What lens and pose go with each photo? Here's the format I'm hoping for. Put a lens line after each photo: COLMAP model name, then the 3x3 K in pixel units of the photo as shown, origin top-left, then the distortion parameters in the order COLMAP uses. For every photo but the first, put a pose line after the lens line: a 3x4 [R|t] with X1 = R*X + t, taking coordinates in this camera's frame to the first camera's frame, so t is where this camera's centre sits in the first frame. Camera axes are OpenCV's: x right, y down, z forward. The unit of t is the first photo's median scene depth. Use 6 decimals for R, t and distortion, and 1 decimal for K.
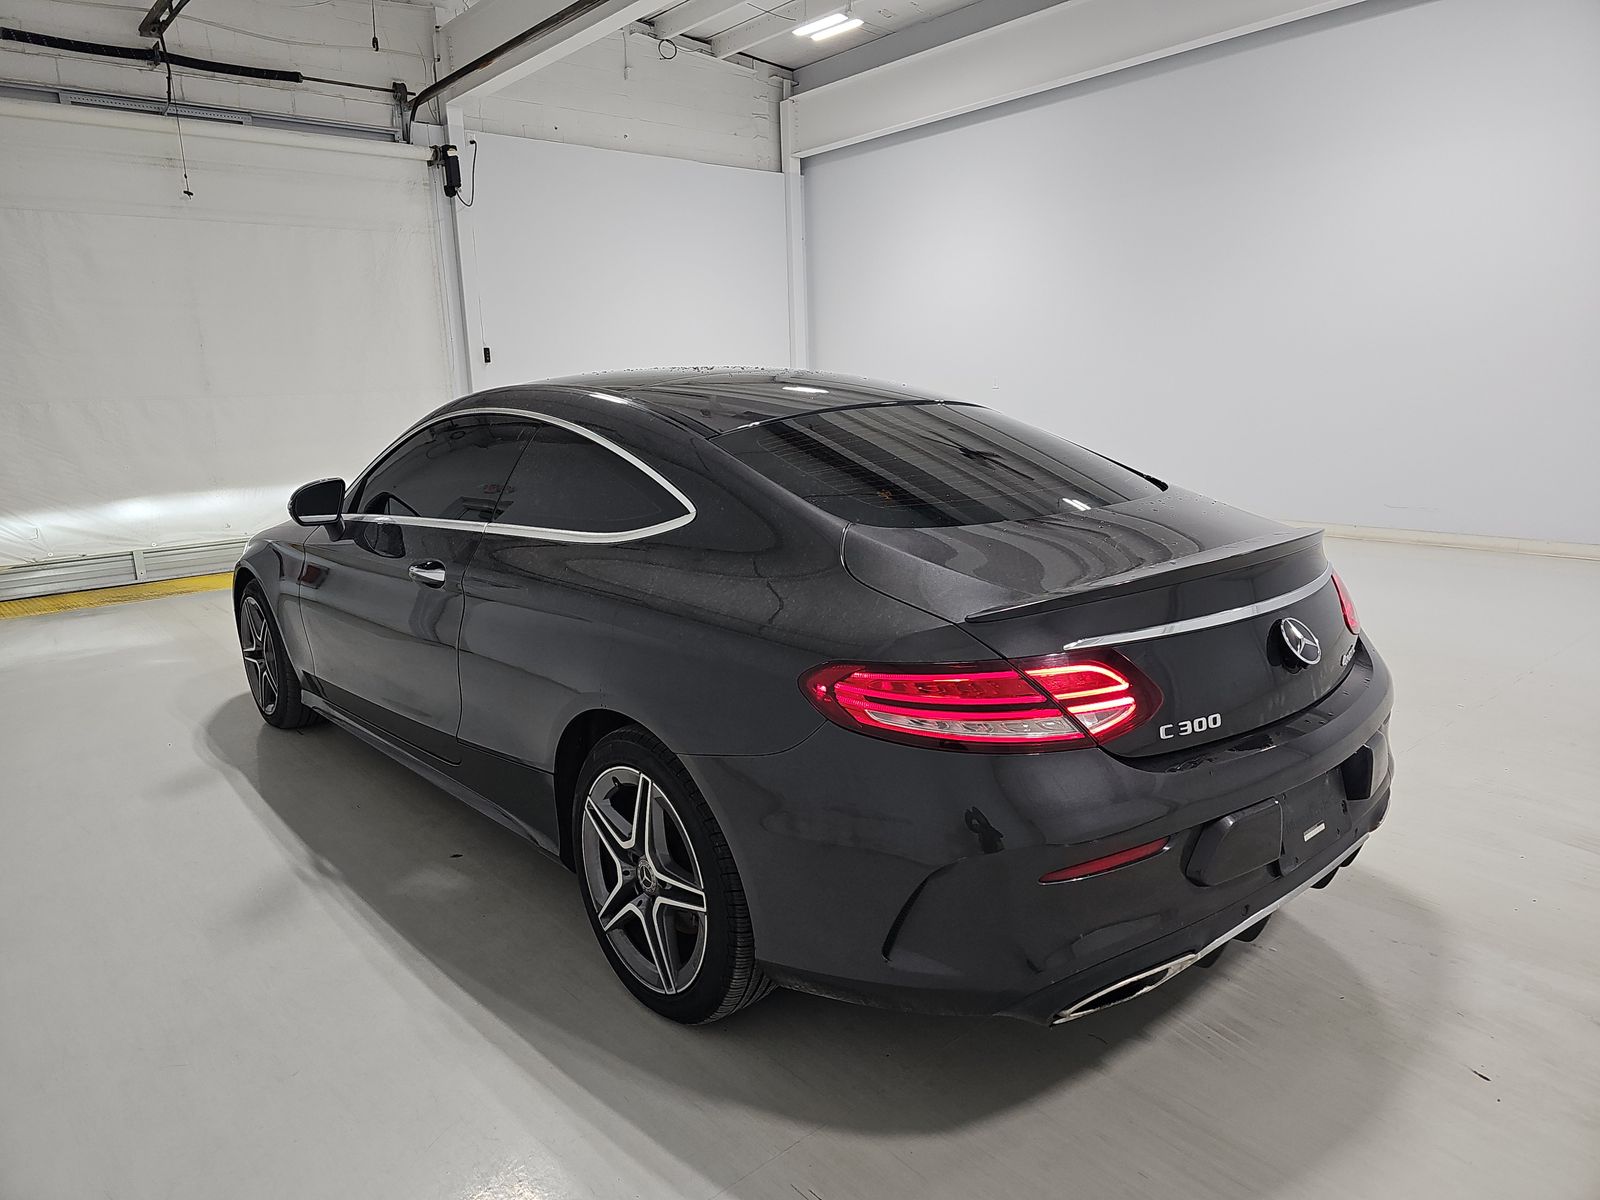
lens RADIAL K [[1080.4, 0, 807.2], [0, 1080.4, 606.3], [0, 0, 1]] dist [0.021853, -0.006374]
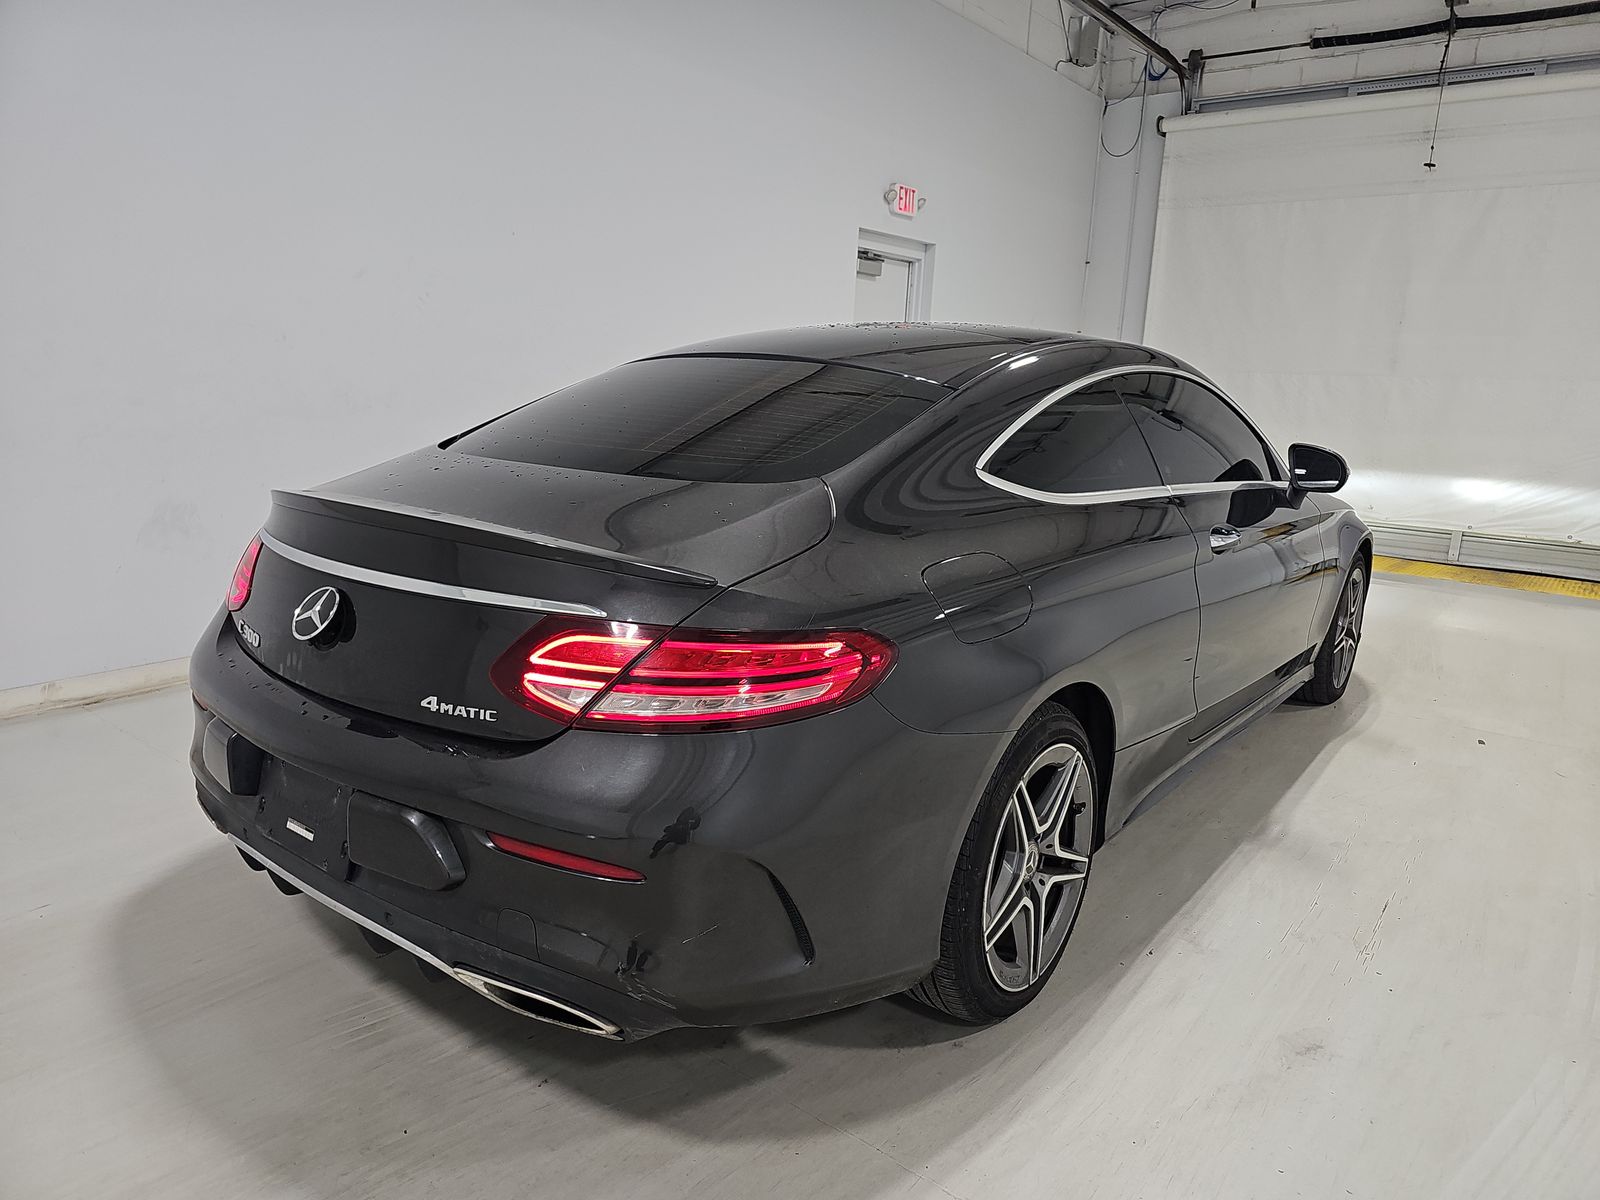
lens RADIAL K [[1081.2, 0, 795.3], [0, 1081.2, 647.4], [0, 0, 1]] dist [0.003851, -0.012022]
pose [[0.181470, 0.277413, -0.943457, 0.357847], [-0.236633, 0.943515, 0.231915, -0.062803], [0.954502, 0.181168, 0.236864, 0.311216]]
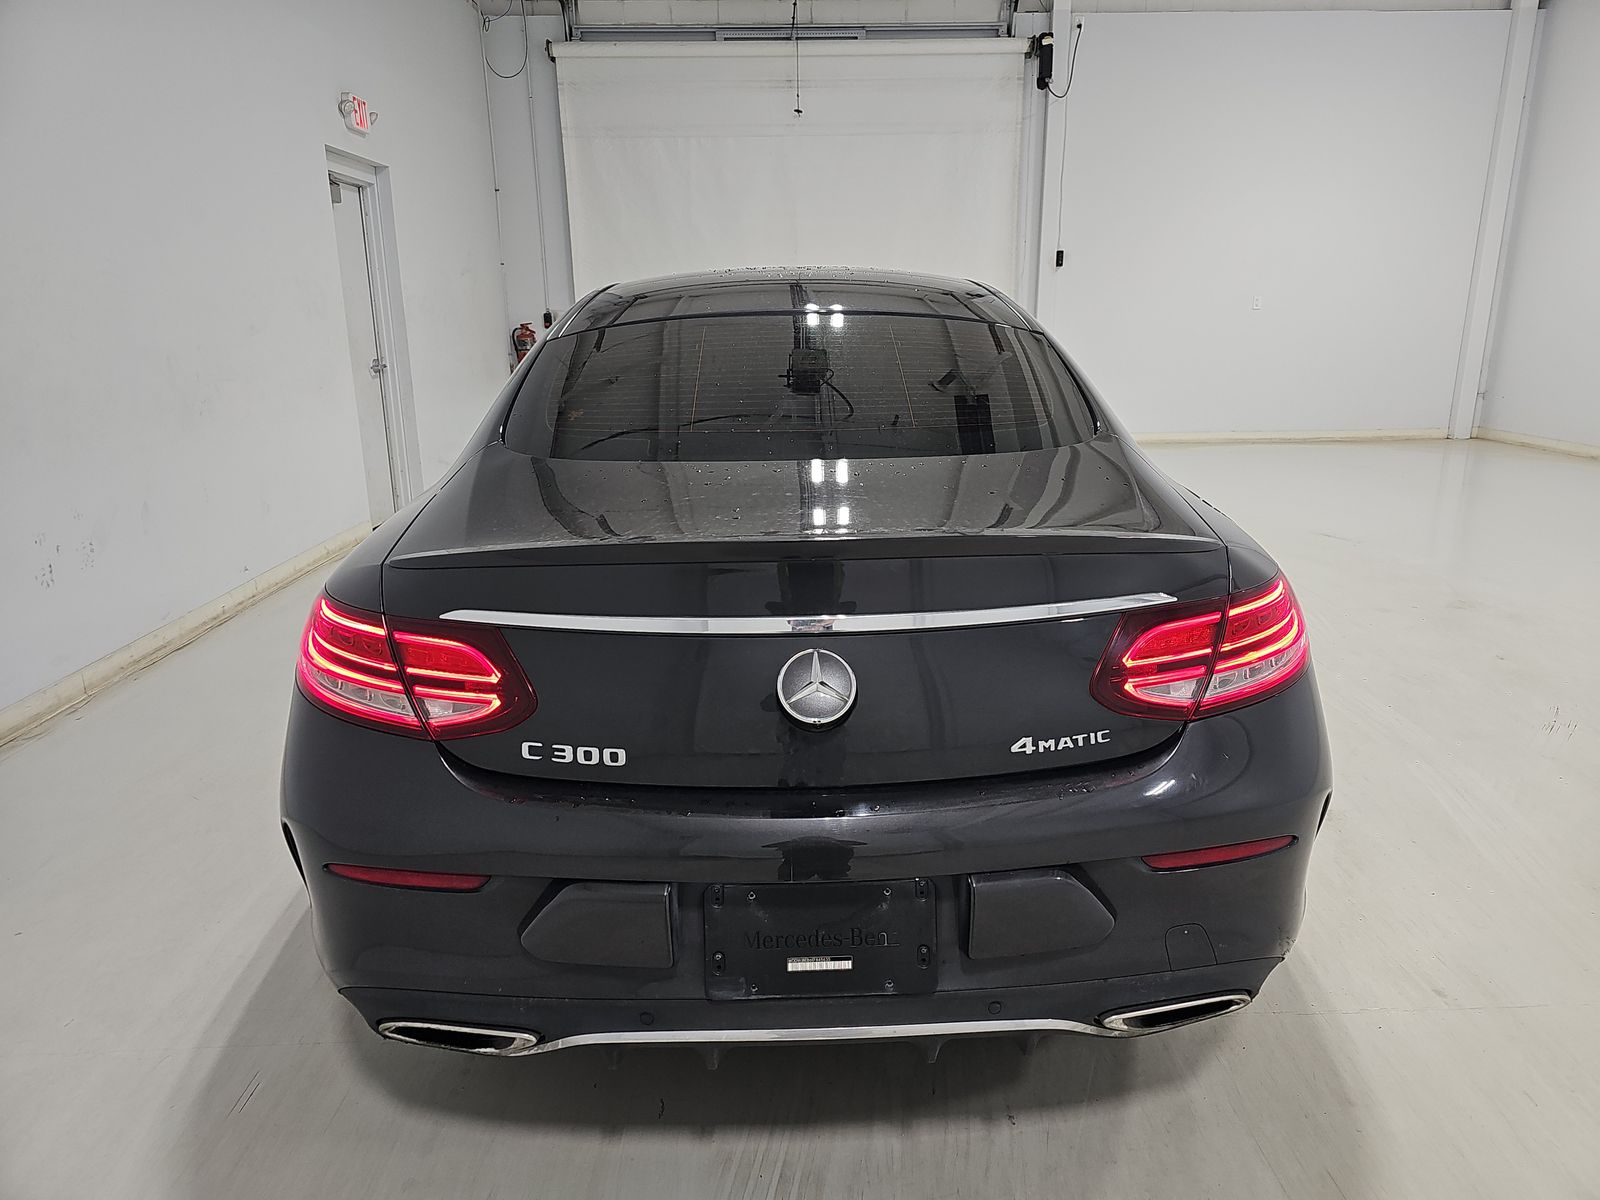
lens RADIAL K [[1069.4, 0, 822.5], [0, 1069.4, 637.2], [0, 0, 1]] dist [0.007708, -0.002577]
pose [[0.777575, 0.206298, -0.593986, 0.218231], [-0.139734, 0.977719, 0.156650, -0.025977], [0.613068, -0.038807, 0.789076, 0.125325]]
